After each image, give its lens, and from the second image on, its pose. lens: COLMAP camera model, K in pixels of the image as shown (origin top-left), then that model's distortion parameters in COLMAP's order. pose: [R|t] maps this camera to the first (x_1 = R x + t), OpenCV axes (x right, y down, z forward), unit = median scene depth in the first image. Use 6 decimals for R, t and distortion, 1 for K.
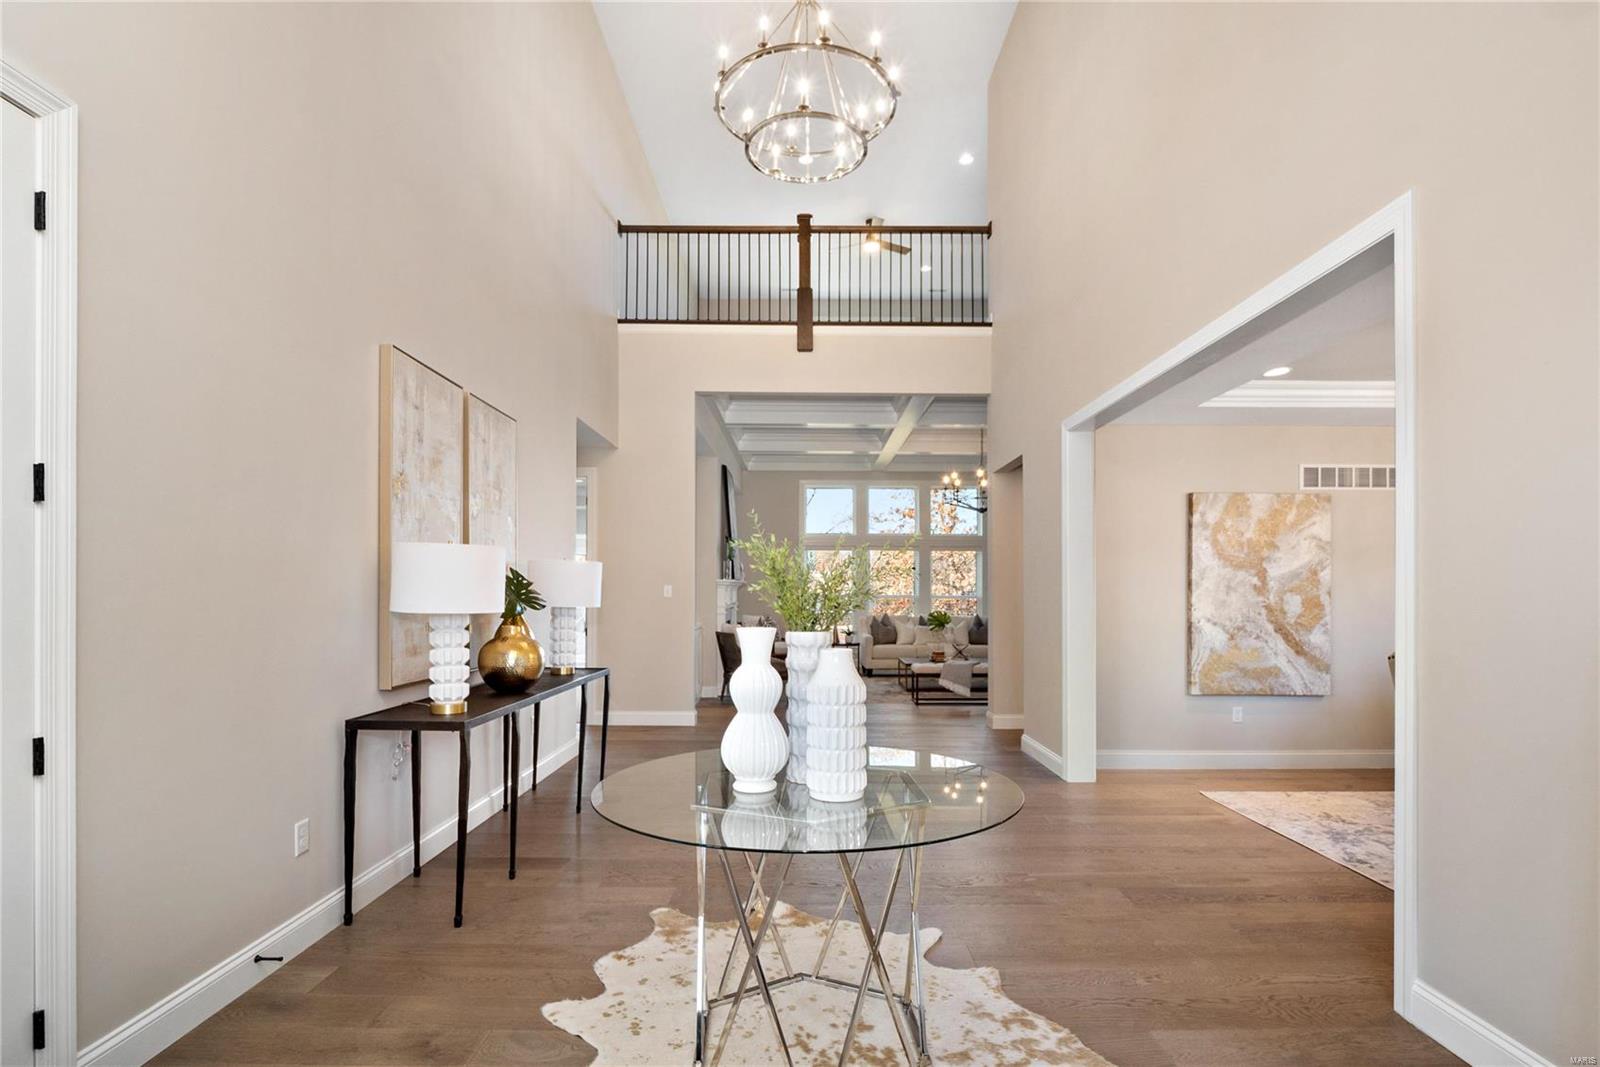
lens RADIAL K [[728.1, 0, 805.2], [0, 728.1, 588.3], [0, 0, 1]] dist [-0.021705, -0.000539]
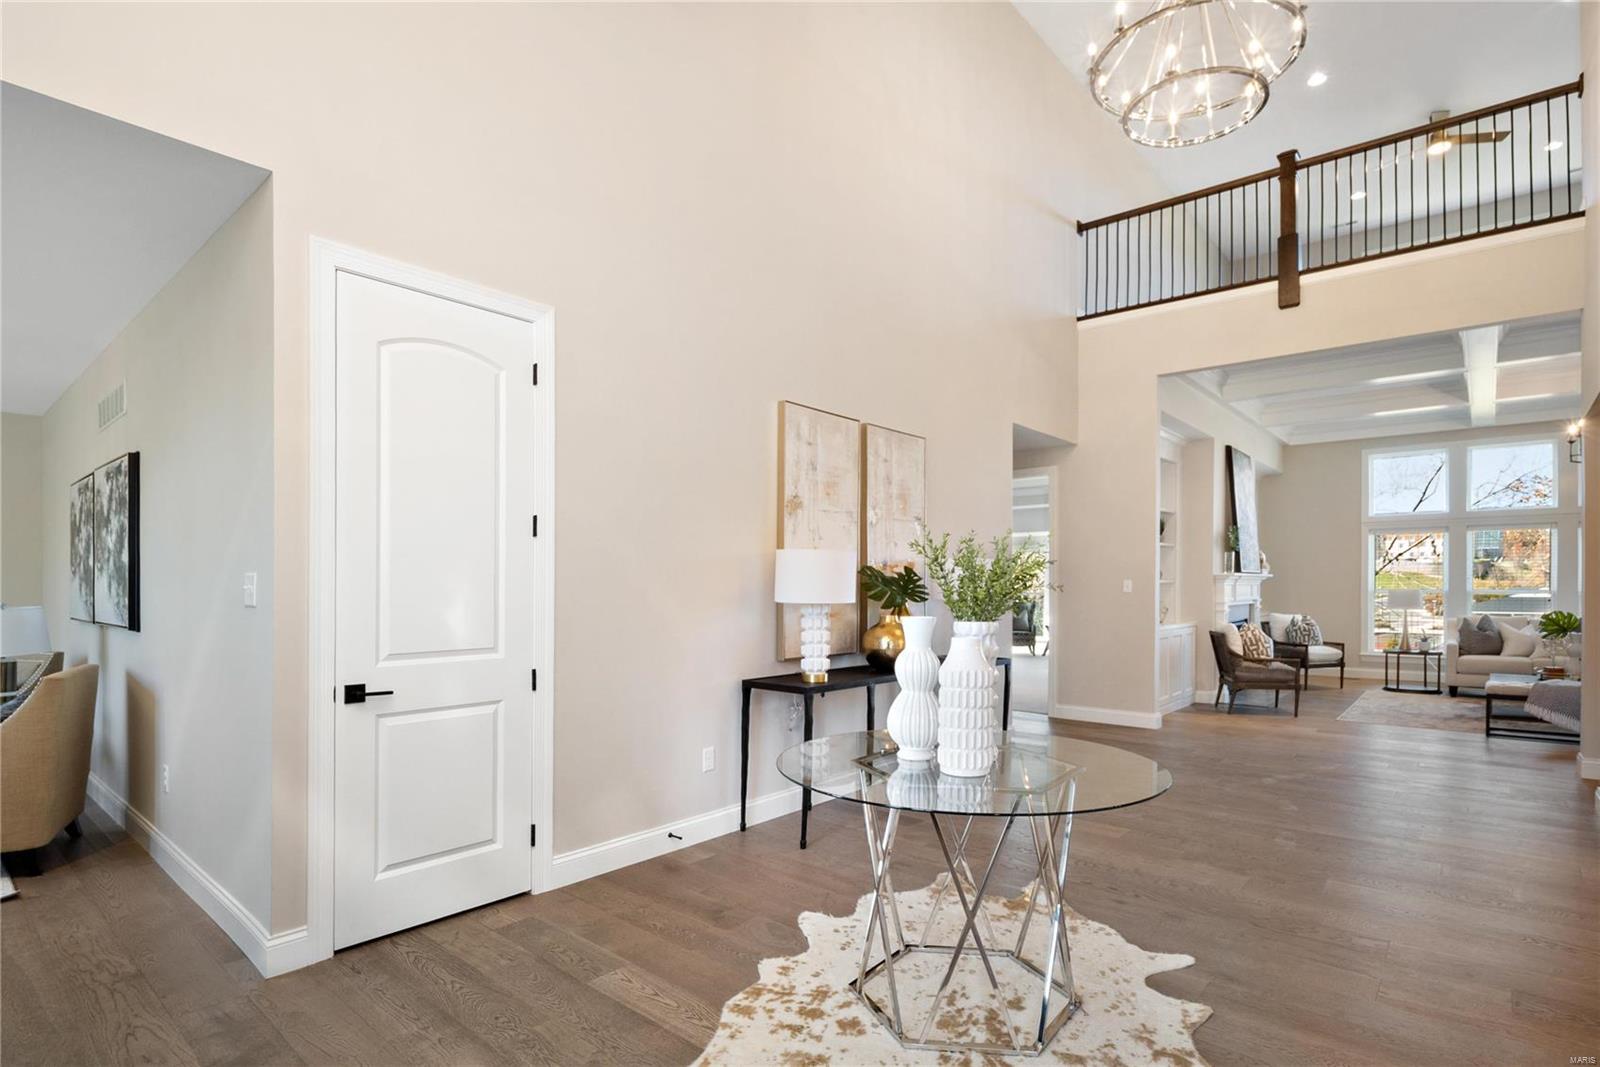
lens RADIAL K [[774.0, 0, 906.3], [0, 774.0, 558.6], [0, 0, 1]] dist [-0.022295, -0.001756]
pose [[0.796525, -0.024100, -0.604125, 0.195303], [0.004747, 0.999424, -0.033611, 0.001007], [0.604587, 0.023904, 0.796181, 0.004239]]
